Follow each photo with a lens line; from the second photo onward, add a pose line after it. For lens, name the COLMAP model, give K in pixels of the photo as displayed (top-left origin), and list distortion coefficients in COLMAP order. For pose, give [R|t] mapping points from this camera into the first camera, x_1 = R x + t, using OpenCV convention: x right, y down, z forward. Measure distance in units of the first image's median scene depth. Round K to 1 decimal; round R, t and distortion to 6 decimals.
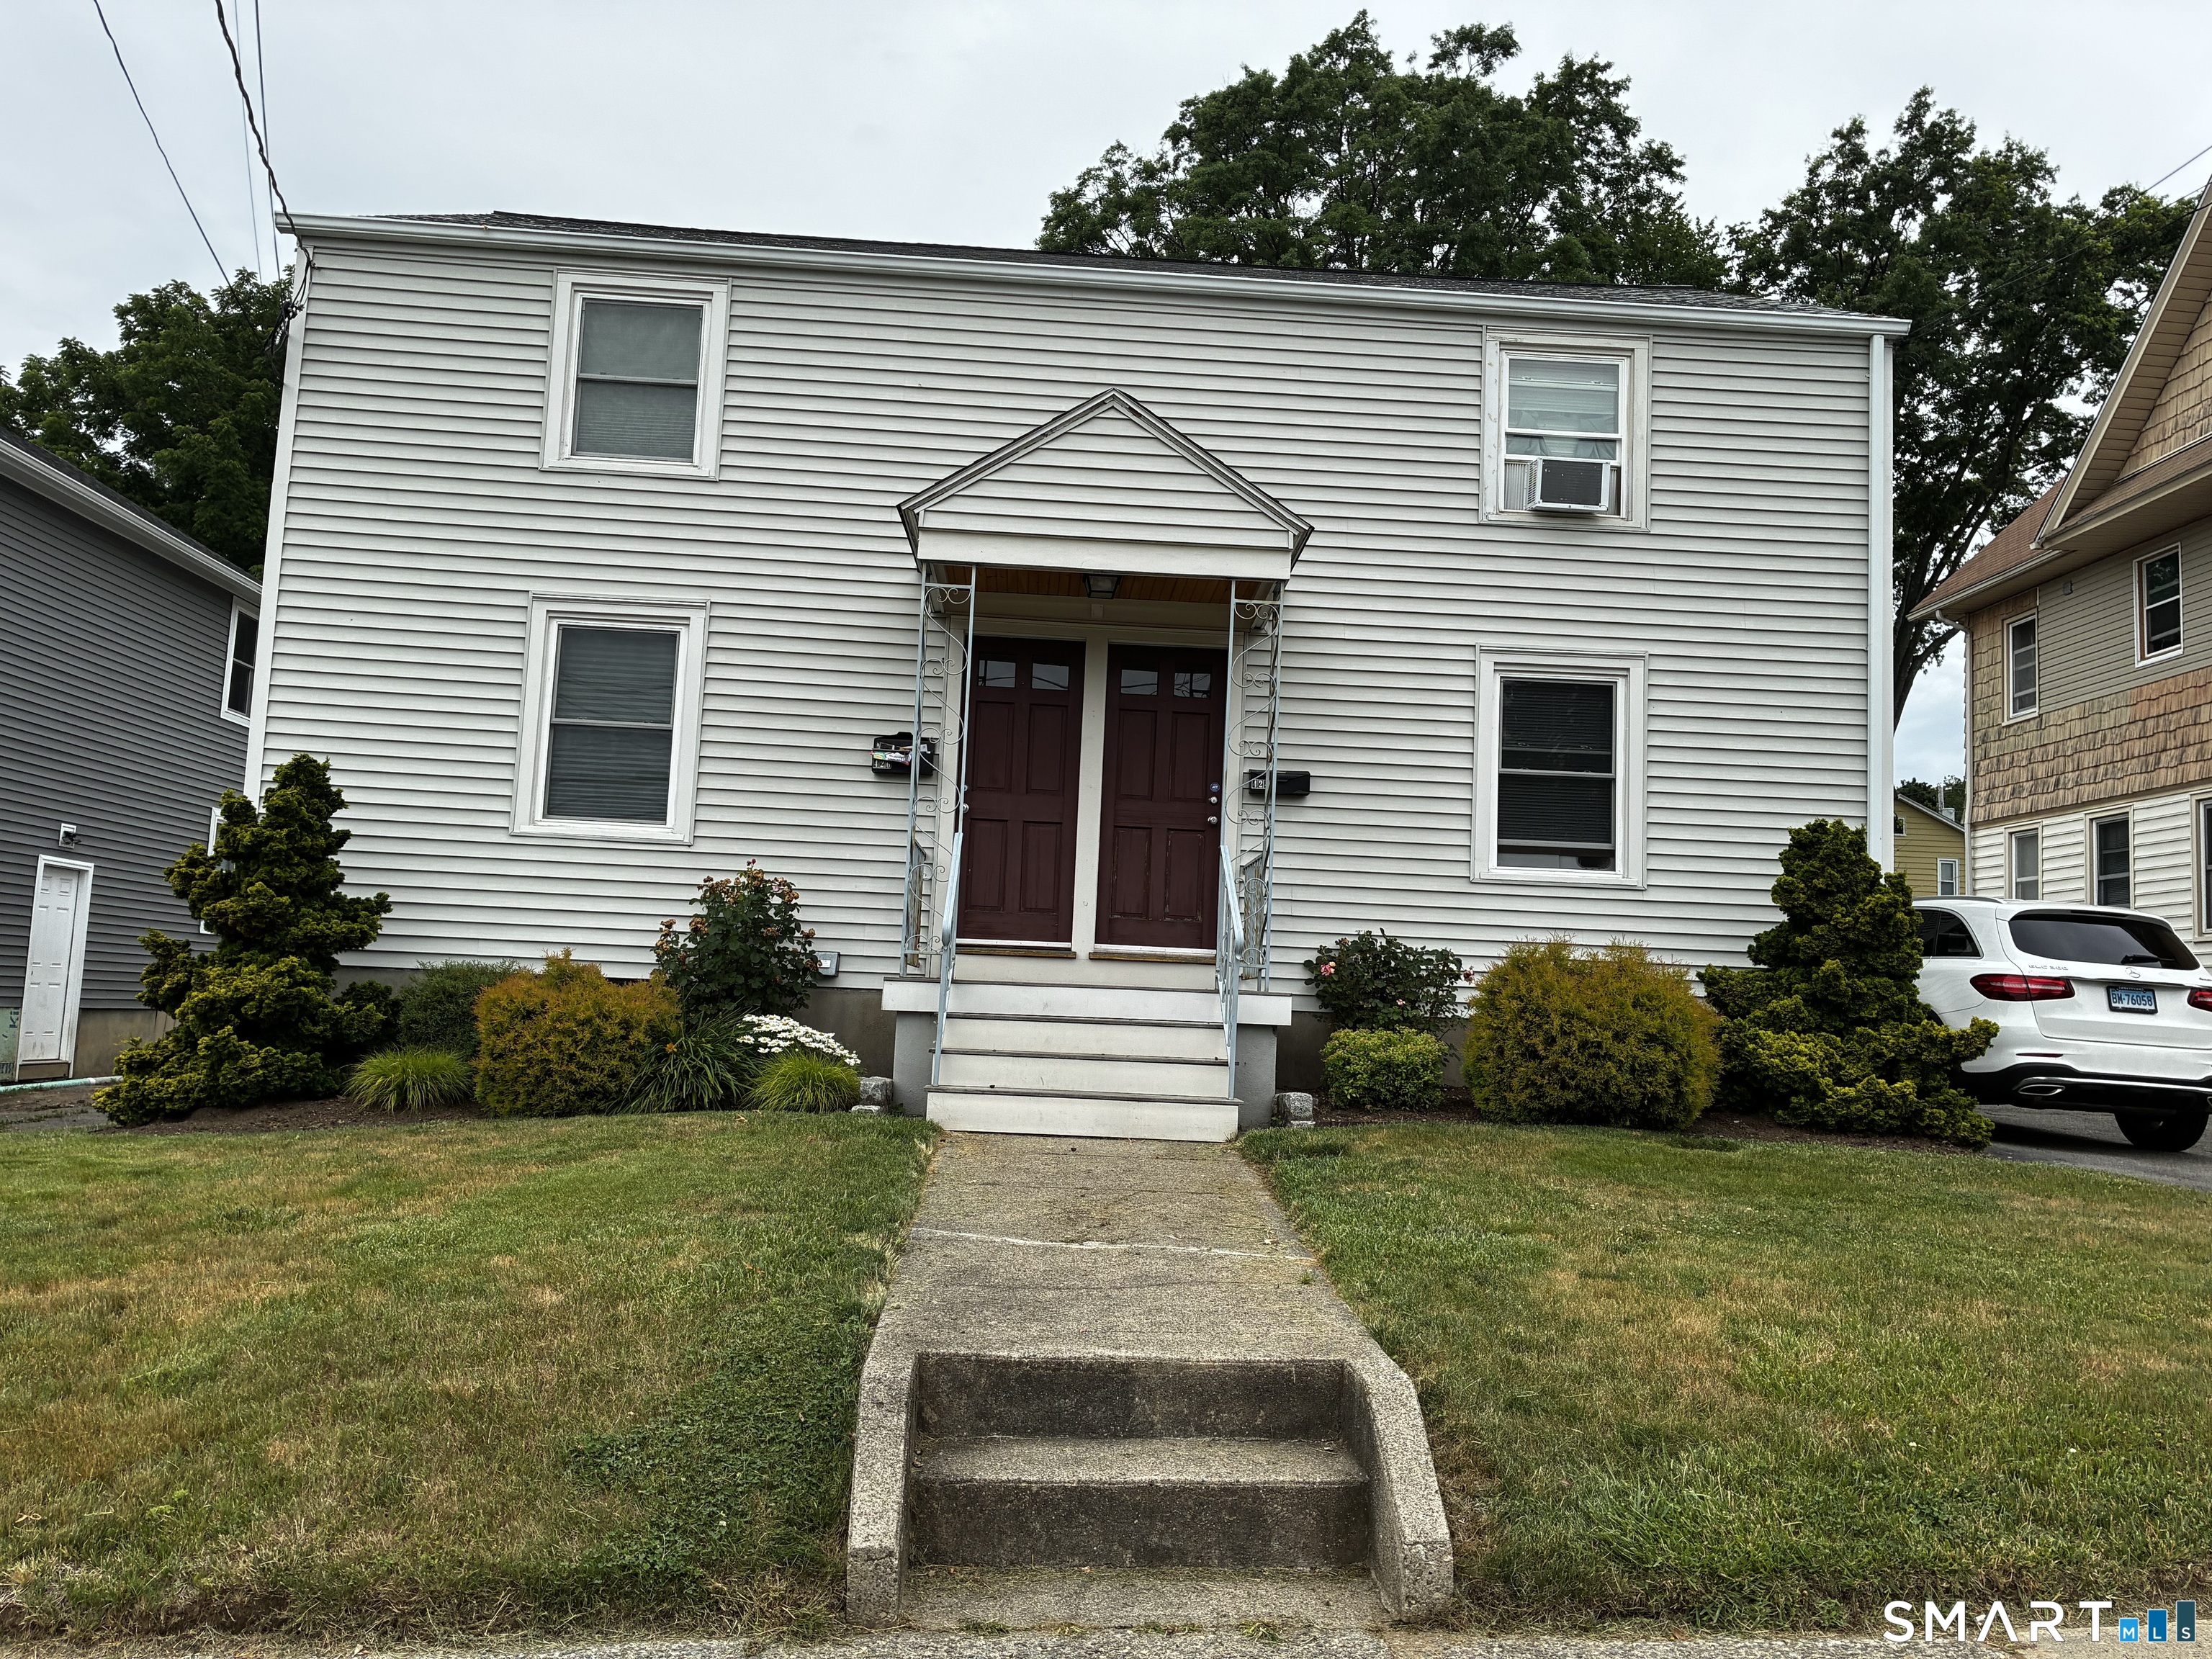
lens RADIAL K [[1670.3, 0, 1101.1], [0, 1670.3, 837.0], [0, 0, 1]] dist [0.047482, -0.069898]
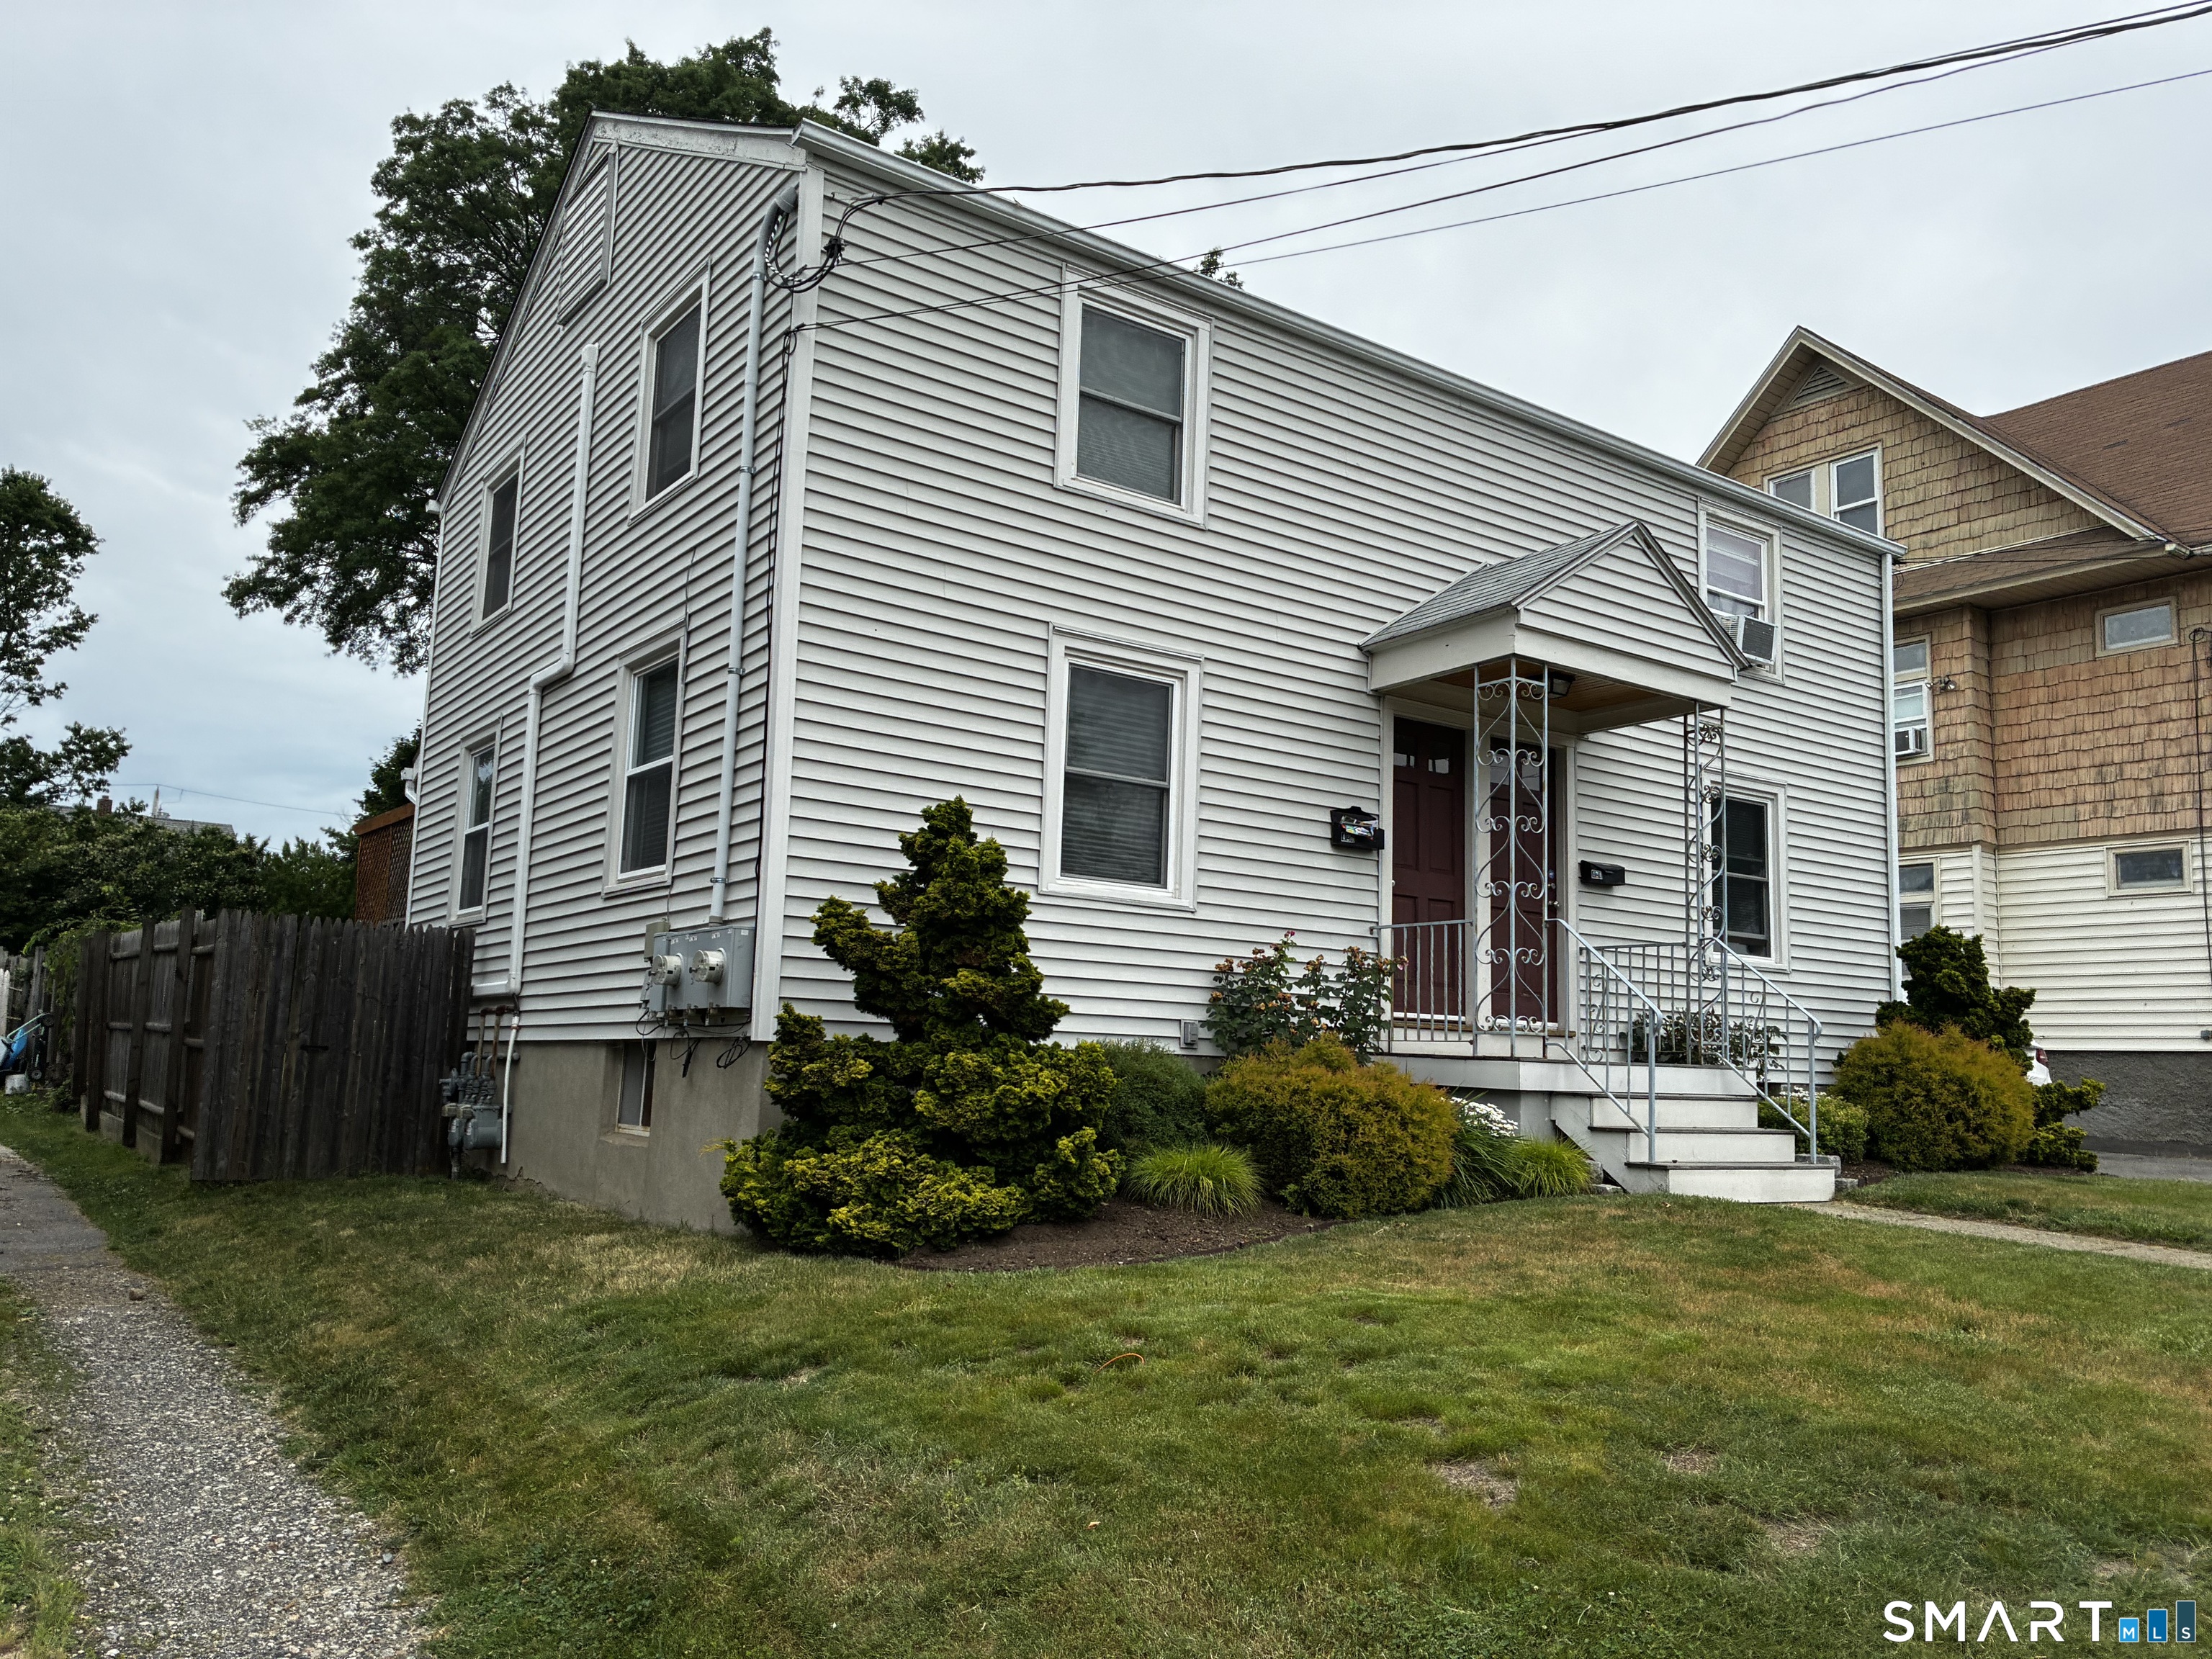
lens RADIAL K [[1670.3, 0, 1123.2], [0, 1670.3, 850.2], [0, 0, 1]] dist [0.047482, -0.069898]
pose [[0.834013, 0.053621, 0.549132, -0.782520], [-0.051969, 0.998476, -0.018569, -0.010234], [-0.549291, -0.013051, 0.835529, 0.229306]]
